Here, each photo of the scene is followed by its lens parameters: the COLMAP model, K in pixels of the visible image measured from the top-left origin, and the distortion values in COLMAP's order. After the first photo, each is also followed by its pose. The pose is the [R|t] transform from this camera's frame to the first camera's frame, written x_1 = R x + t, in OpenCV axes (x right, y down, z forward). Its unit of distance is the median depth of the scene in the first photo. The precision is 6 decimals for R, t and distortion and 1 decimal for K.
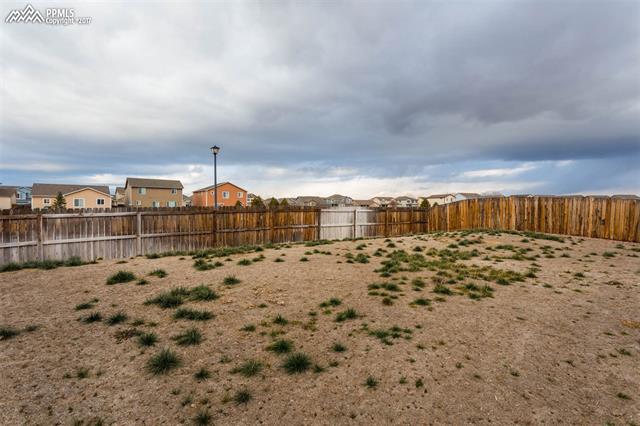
lens RADIAL K [[300.7, 0, 321.0], [0, 300.7, 211.0], [0, 0, 1]] dist [-0.000320, 0.001995]
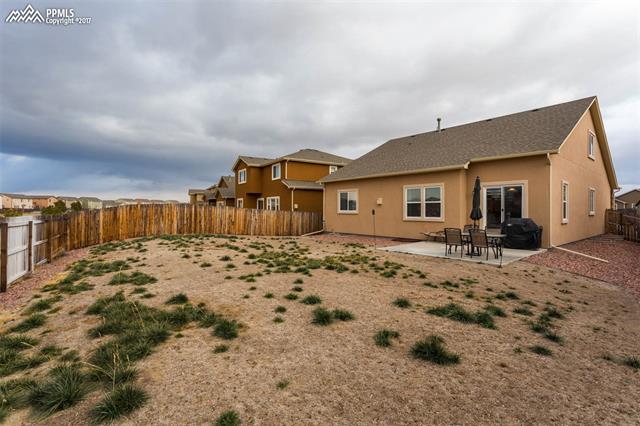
lens RADIAL K [[300.7, 0, 321.0], [0, 300.7, 212.5], [0, 0, 1]] dist [-0.000320, 0.001995]
pose [[0.086198, -0.011712, 0.996209, -0.384934], [0.006771, 0.999915, 0.011170, -0.022726], [-0.996255, 0.005783, 0.086270, 0.351052]]
